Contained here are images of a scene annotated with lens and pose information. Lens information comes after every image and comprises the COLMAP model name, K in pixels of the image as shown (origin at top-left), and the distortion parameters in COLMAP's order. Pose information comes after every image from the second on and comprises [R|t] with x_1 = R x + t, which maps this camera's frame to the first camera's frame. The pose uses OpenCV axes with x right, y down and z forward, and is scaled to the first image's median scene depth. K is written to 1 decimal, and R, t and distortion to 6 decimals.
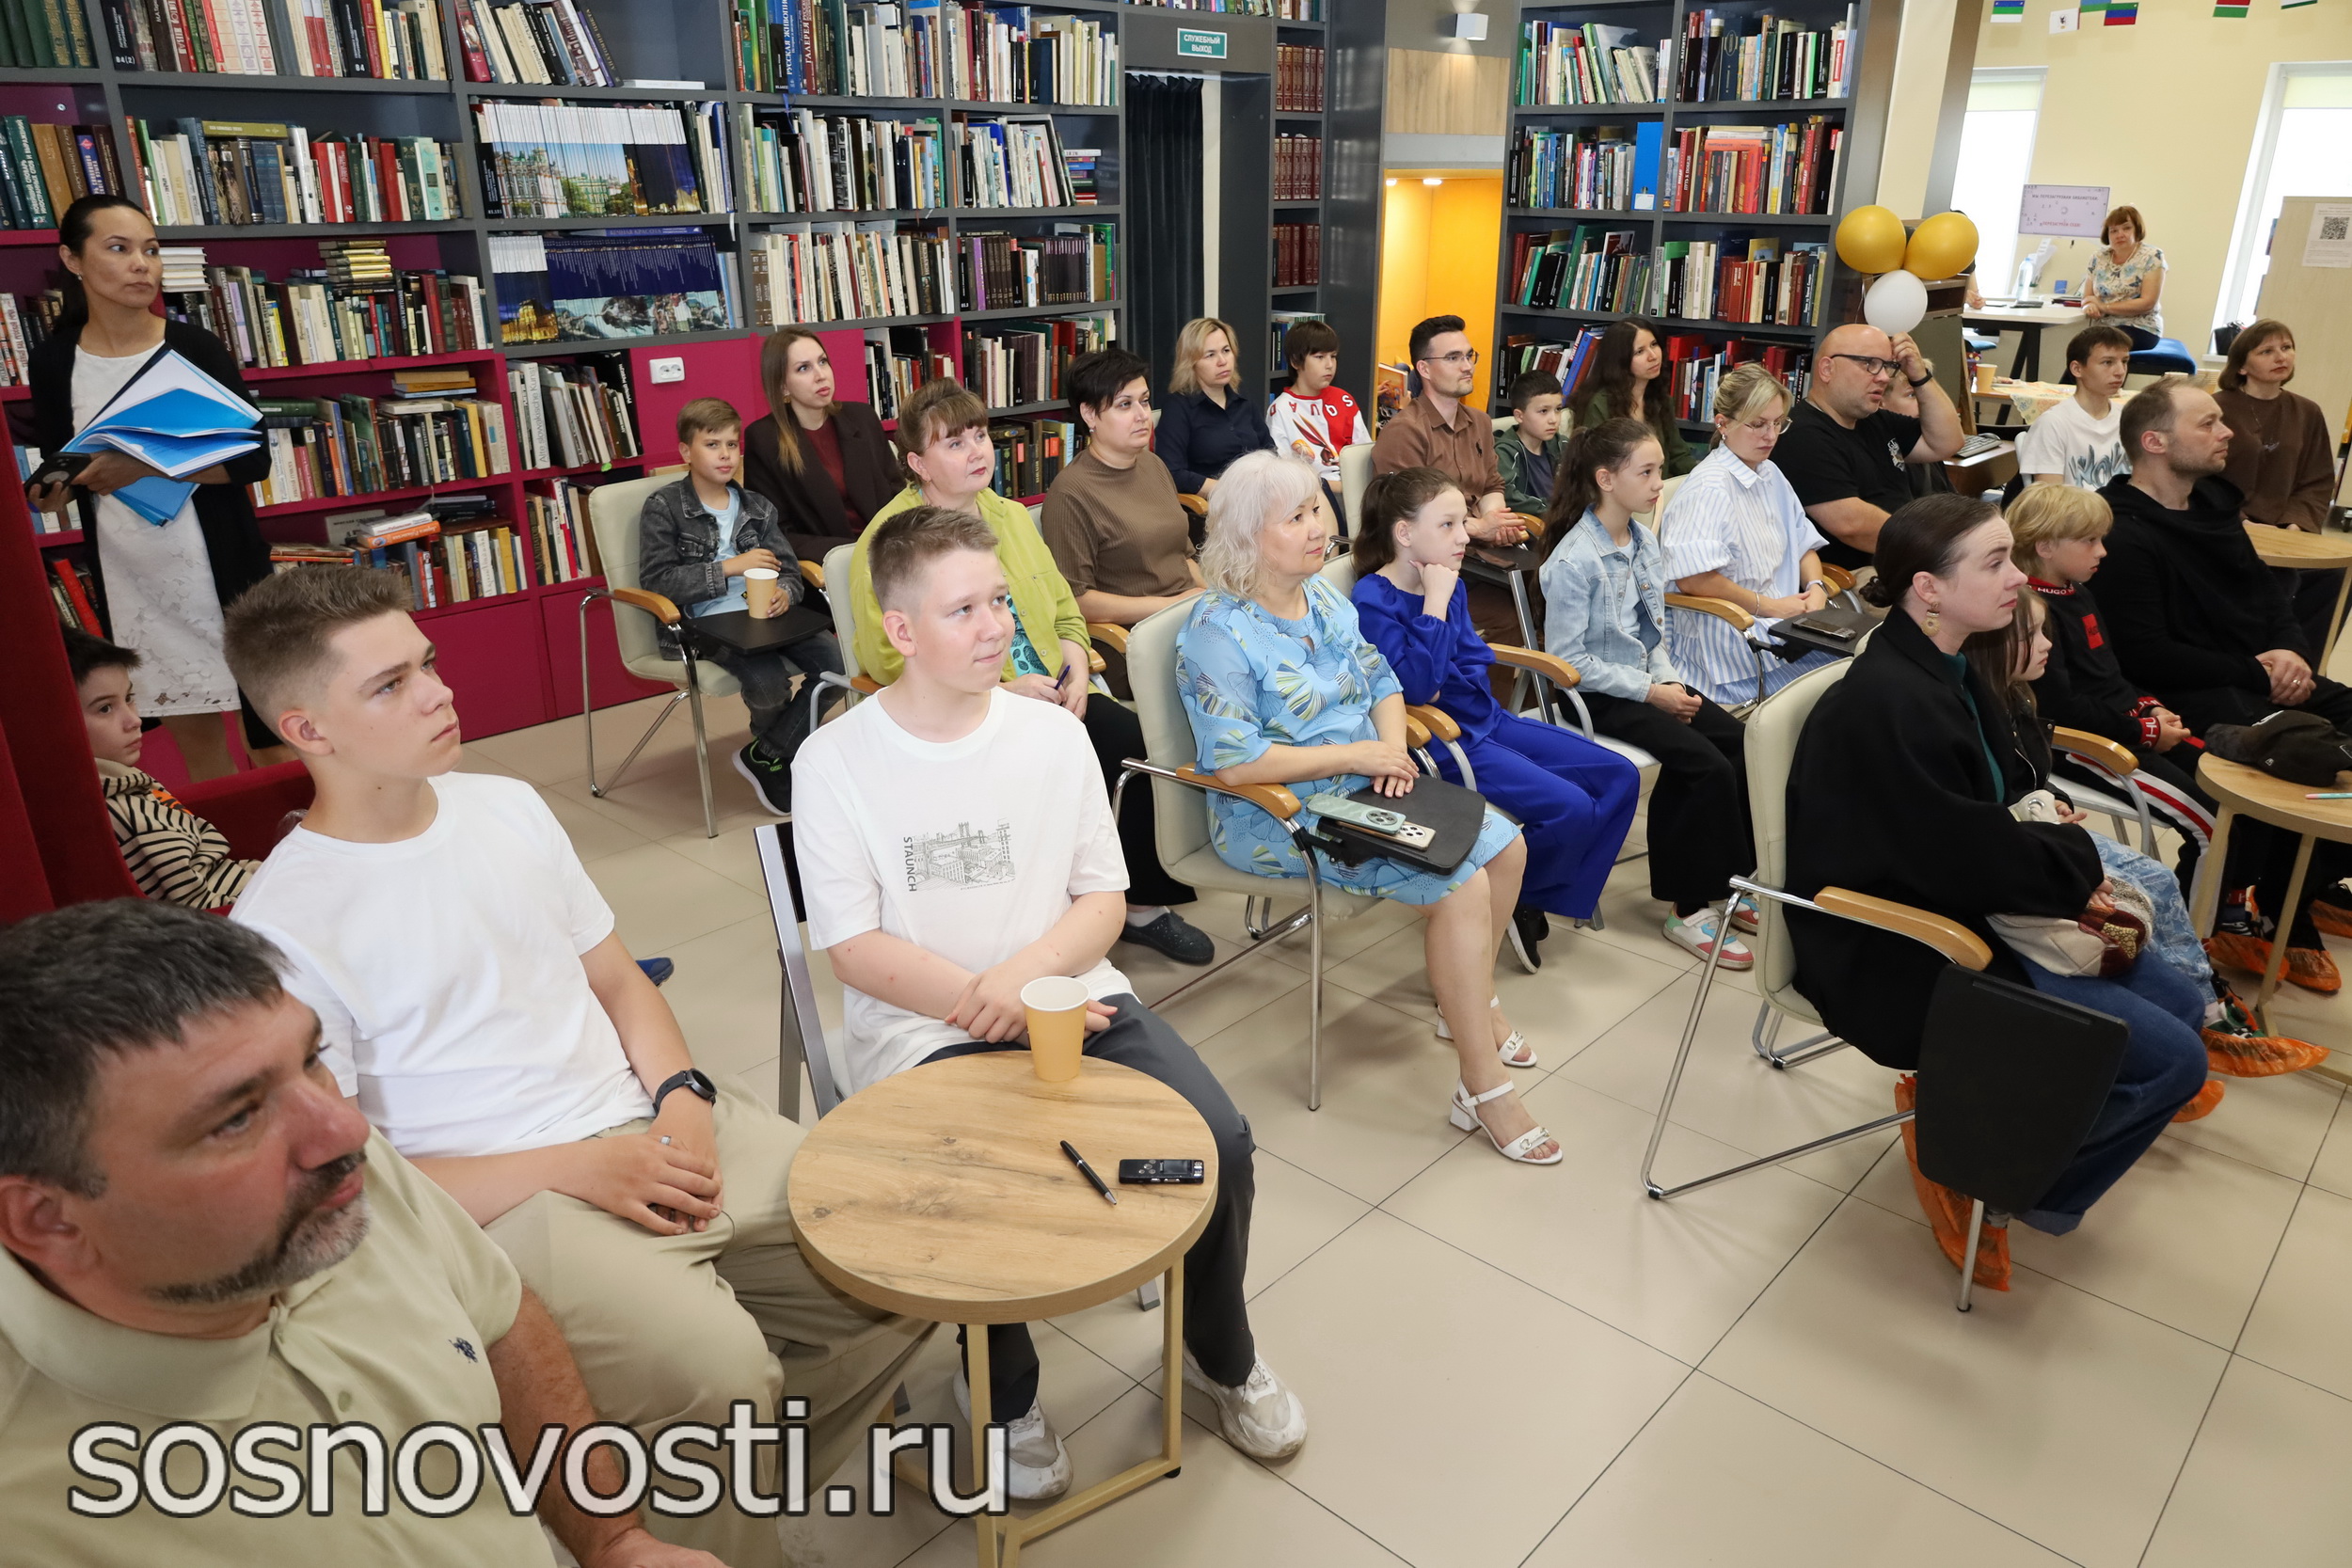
lens RADIAL K [[1607.1, 0, 1179.8], [0, 1607.1, 768.2], [0, 0, 1]] dist [-0.001514, 0.003948]
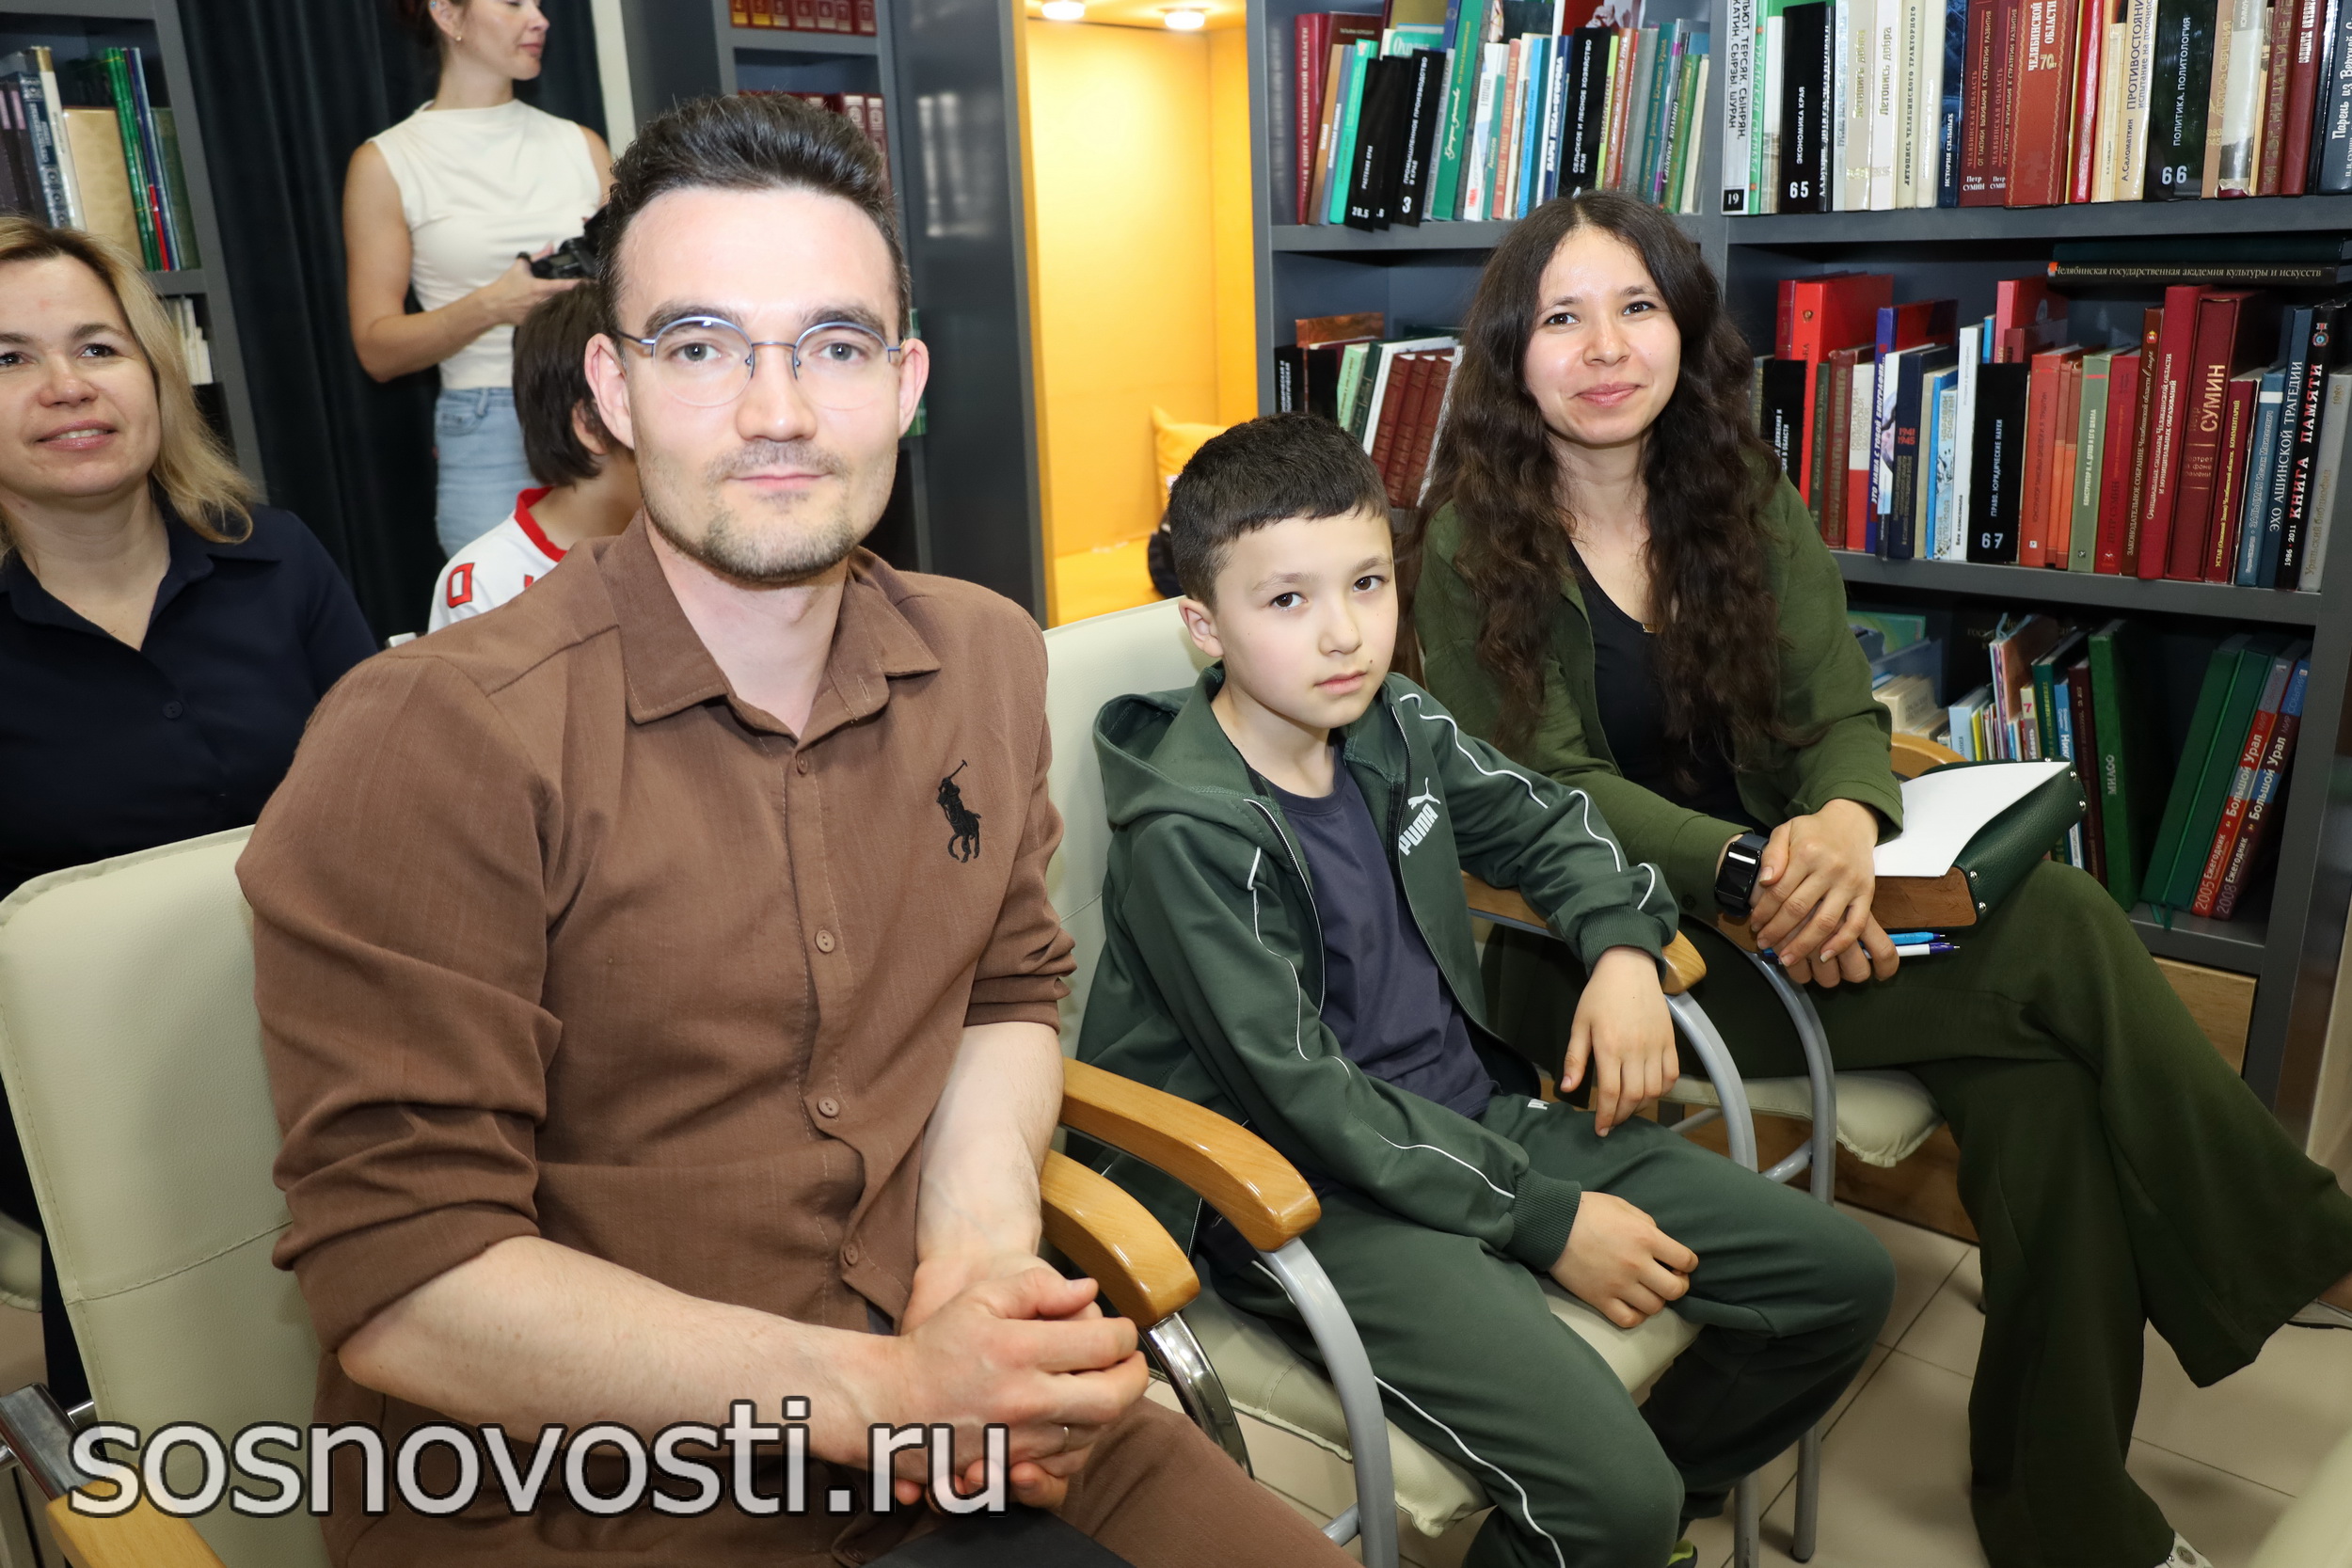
lens RADIAL K [[1787.0, 0, 1186.1], [0, 1787.0, 777.5], [0, 0, 1]] dist [-0.005670, 0.000737]
pose [[0.999124, -0.041662, 0.003996, 0.207960], [0.041835, 0.996936, -0.066092, -0.176858], [-0.001231, 0.066202, 0.997806, 0.748035]]
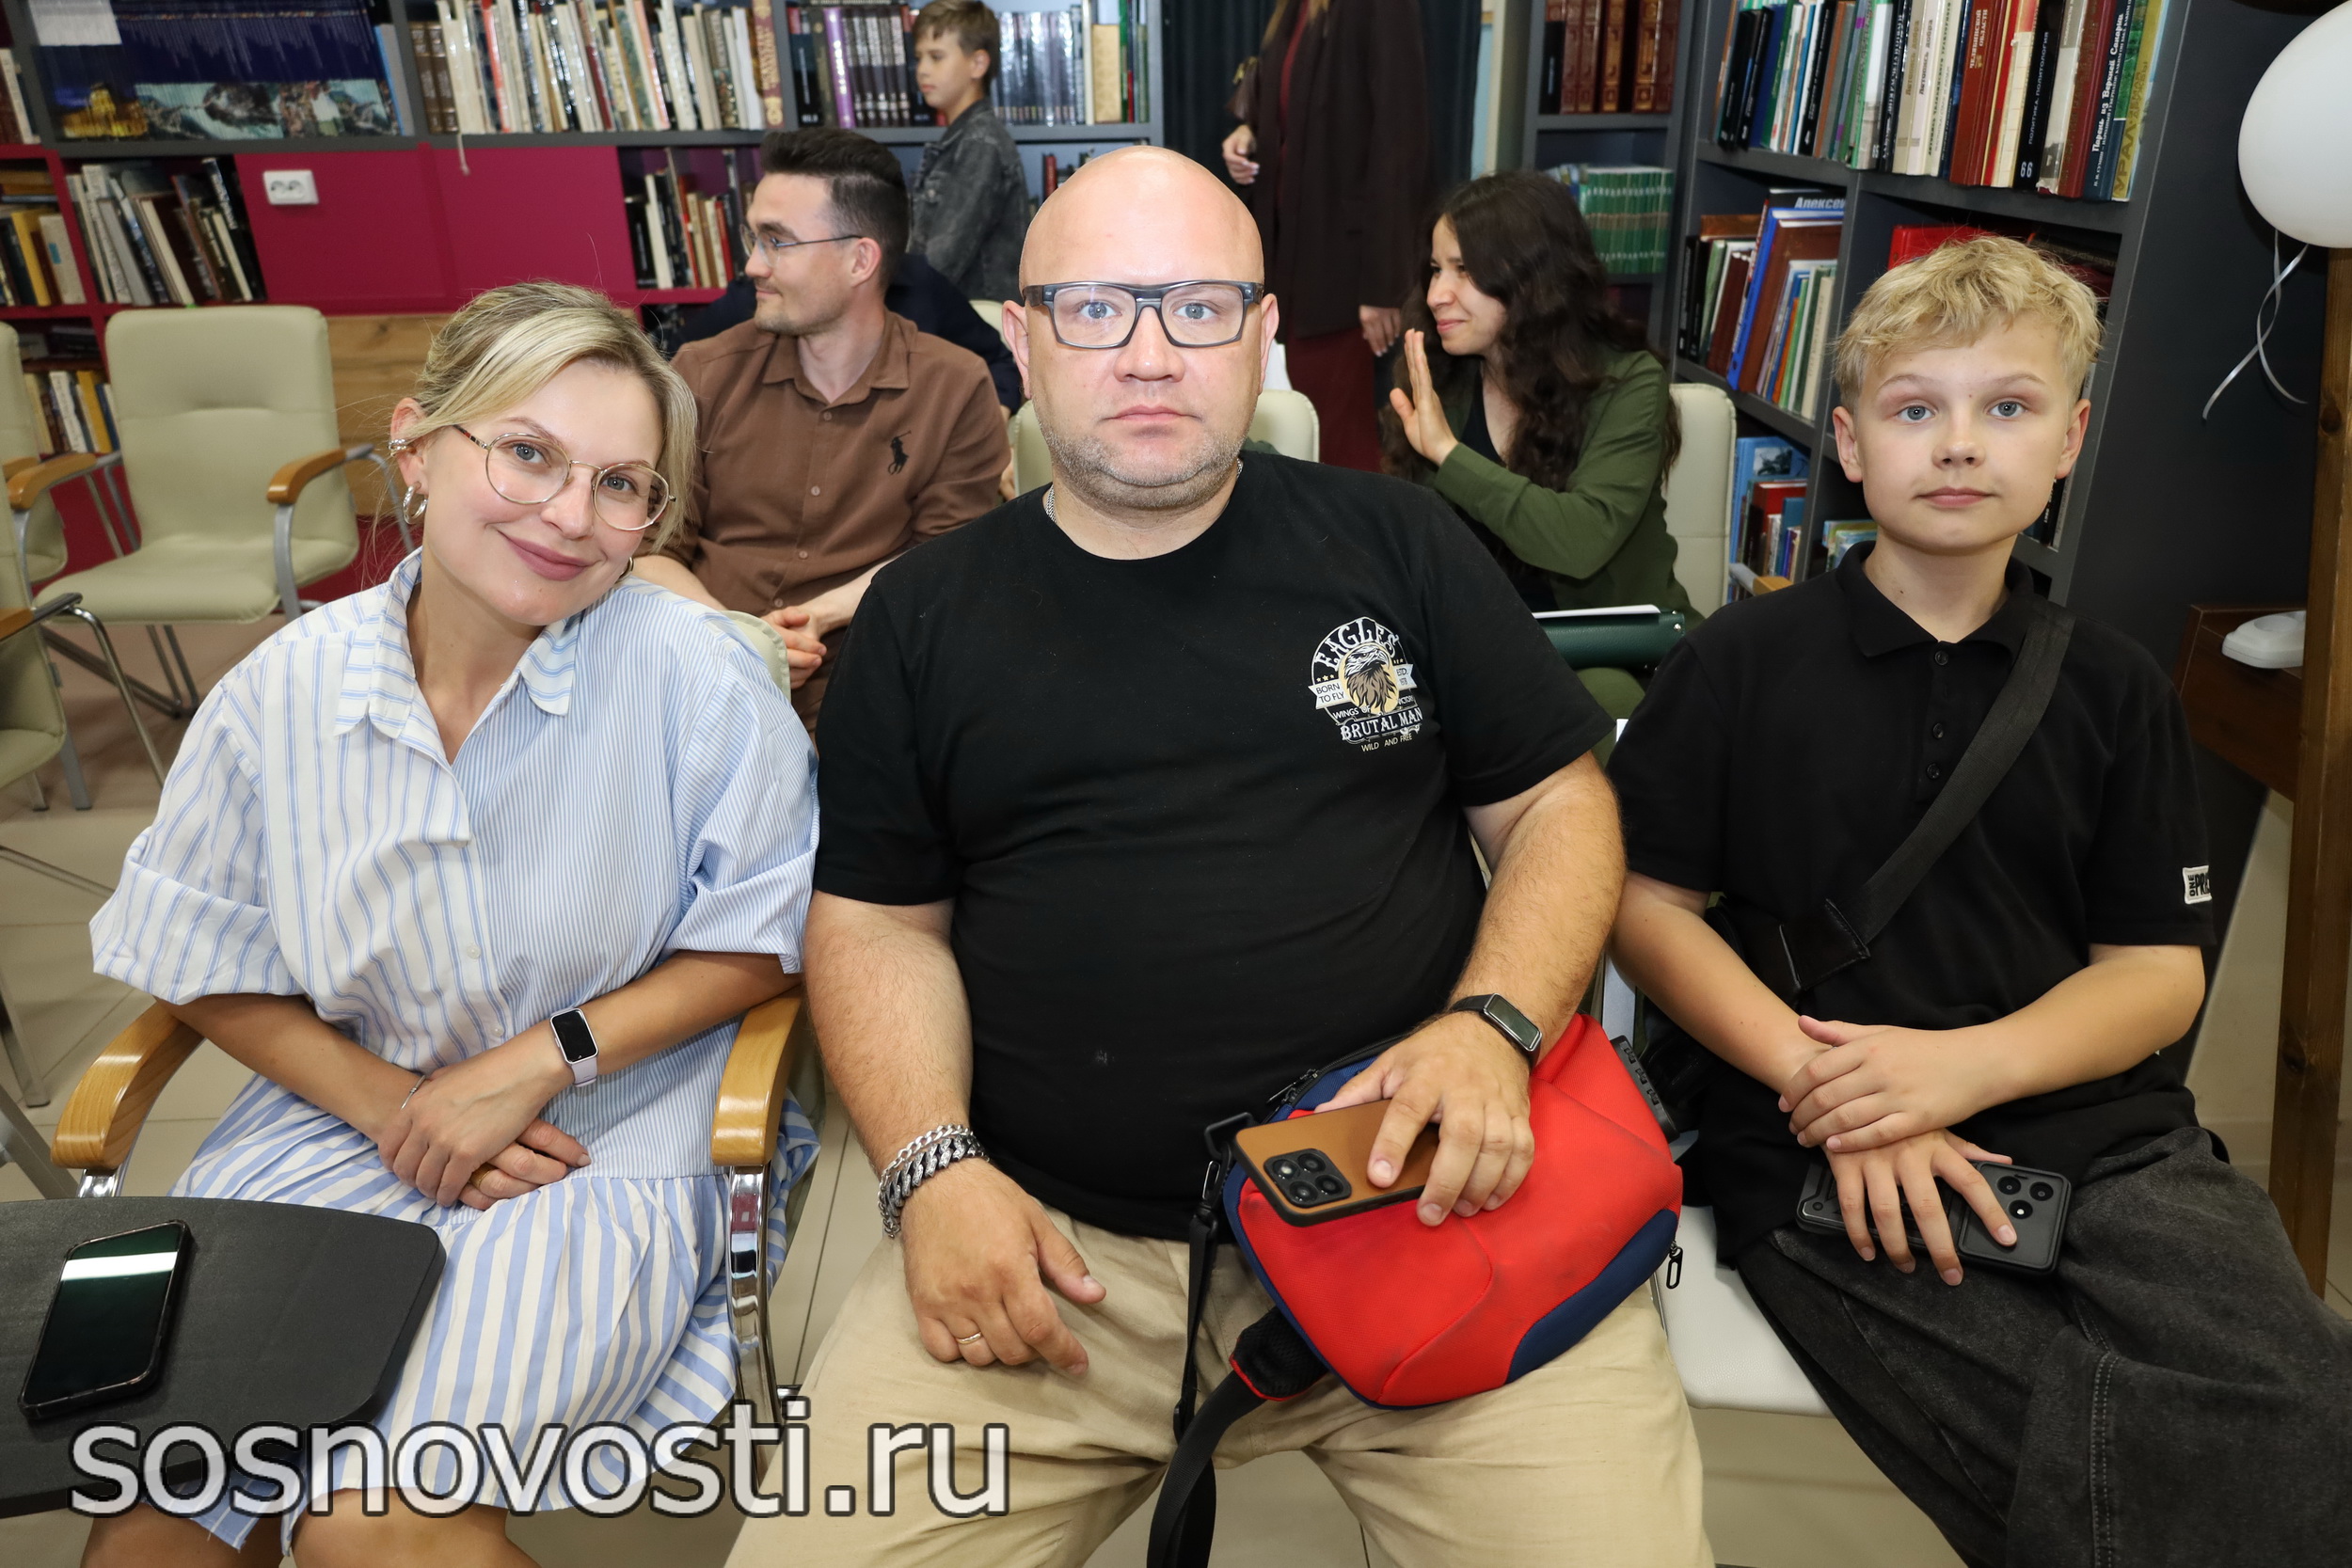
lens RADIAL K [[1607.1, 0, 1174.3], [0, 1607.1, 772.8], [0, 0, 1]] dist [-0.001514, 0.003948]
pose [[0.712053, 0.273879, -0.646507, 0.504135], [-0.229554, 0.960991, 0.154277, -0.187988], [0.663540, 0.038555, 0.747146, 0.696445]]
